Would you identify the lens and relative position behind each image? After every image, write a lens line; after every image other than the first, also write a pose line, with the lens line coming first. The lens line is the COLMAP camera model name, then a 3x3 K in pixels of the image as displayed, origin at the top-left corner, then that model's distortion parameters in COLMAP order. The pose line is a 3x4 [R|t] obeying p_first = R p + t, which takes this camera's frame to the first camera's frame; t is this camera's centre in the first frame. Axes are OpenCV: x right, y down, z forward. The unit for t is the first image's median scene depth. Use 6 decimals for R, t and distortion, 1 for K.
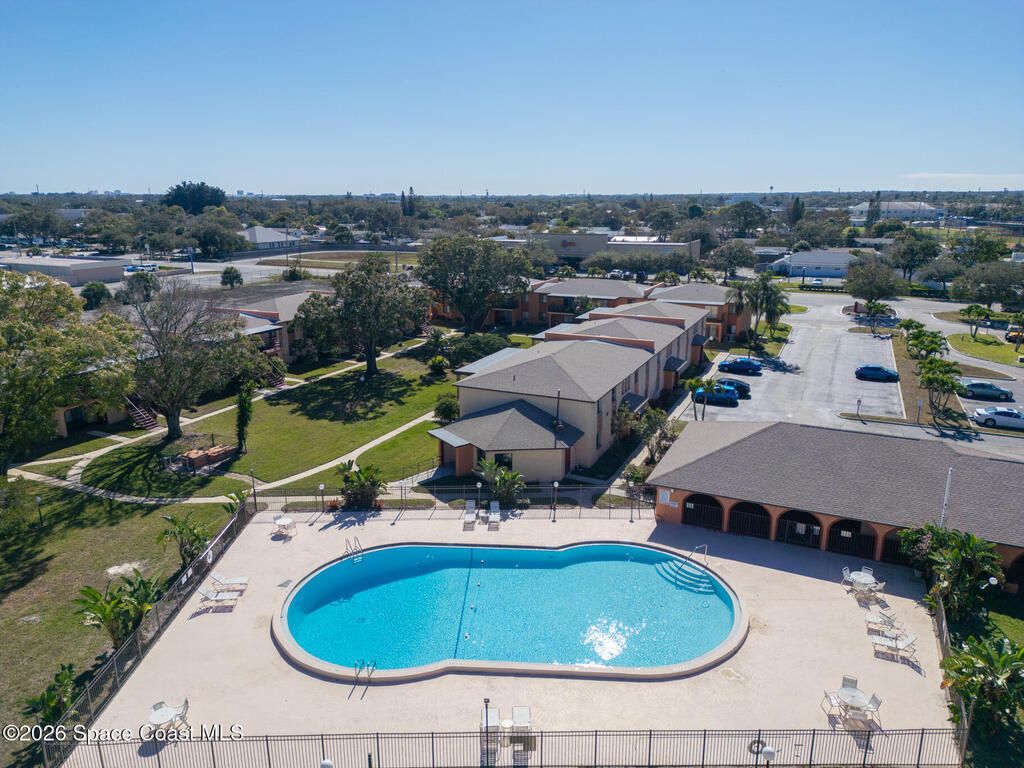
lens RADIAL K [[709.8, 0, 512.0], [0, 709.8, 384.0], [0, 0, 1]] dist [0.079200, -0.081398]
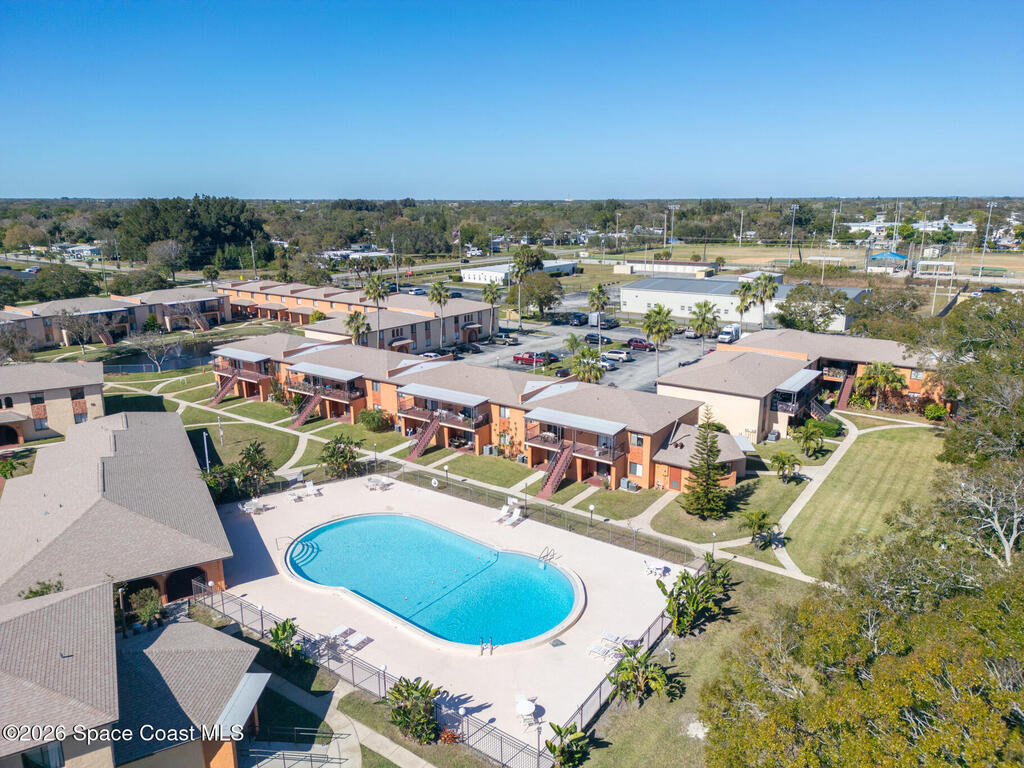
lens RADIAL K [[709.8, 0, 512.0], [0, 709.8, 384.0], [0, 0, 1]] dist [0.079200, -0.081398]
pose [[-0.811415, -0.143133, 0.566673, -0.469684], [0.153772, 0.883112, 0.443246, -0.324424], [-0.563879, 0.446795, -0.694561, 0.928645]]
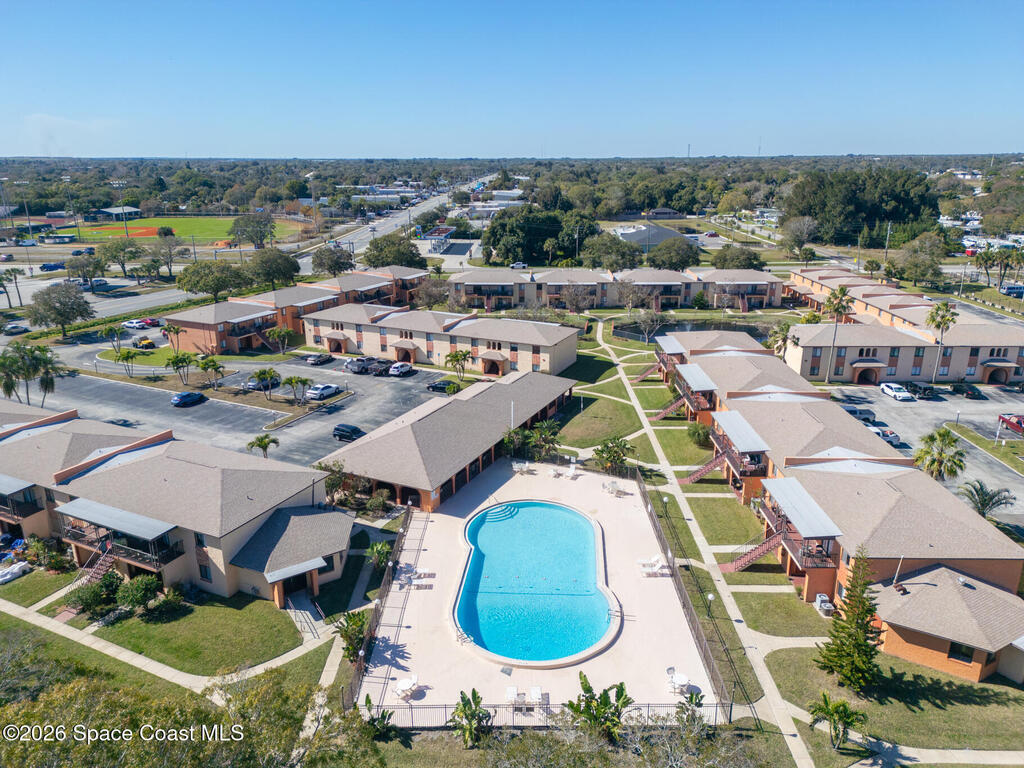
lens RADIAL K [[709.8, 0, 512.0], [0, 709.8, 384.0], [0, 0, 1]] dist [0.079200, -0.081398]
pose [[0.025414, -0.299954, 0.953615, -0.752943], [0.263701, 0.922148, 0.283029, -0.287822], [-0.964270, 0.244276, 0.102534, 0.429865]]
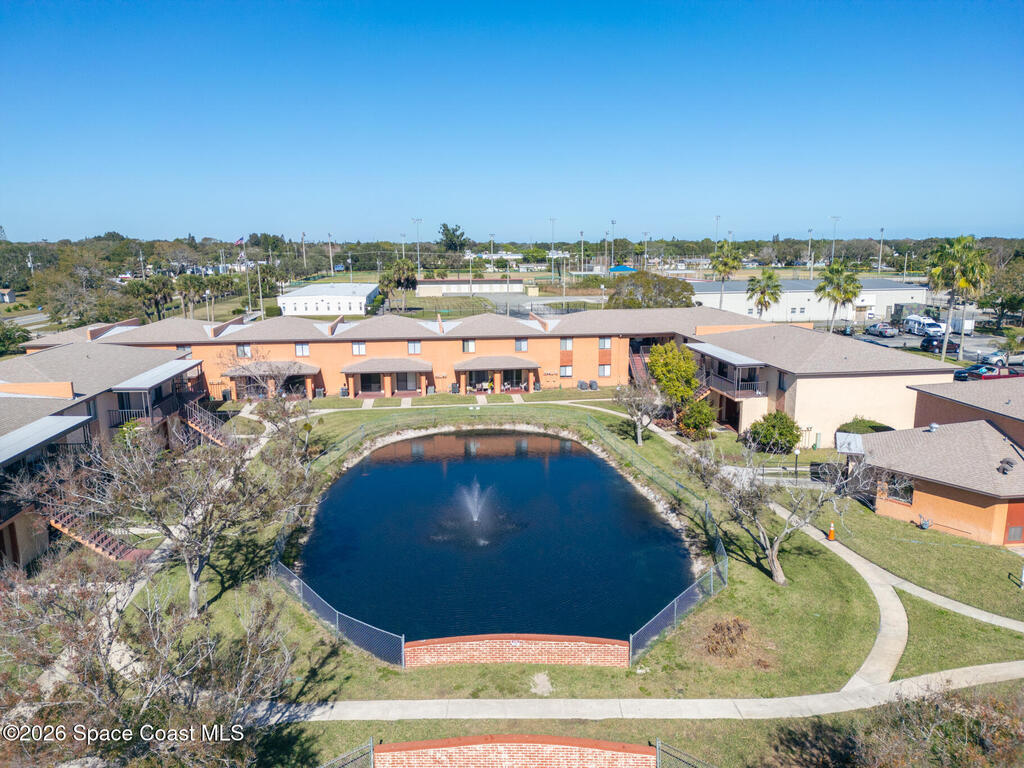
lens RADIAL K [[709.8, 0, 512.0], [0, 709.8, 384.0], [0, 0, 1]] dist [0.079200, -0.081398]
pose [[-0.994367, 0.024499, -0.103123, 1.292539], [-0.023423, 0.898079, 0.439210, -0.069616], [0.103373, 0.439151, -0.892446, 0.592244]]
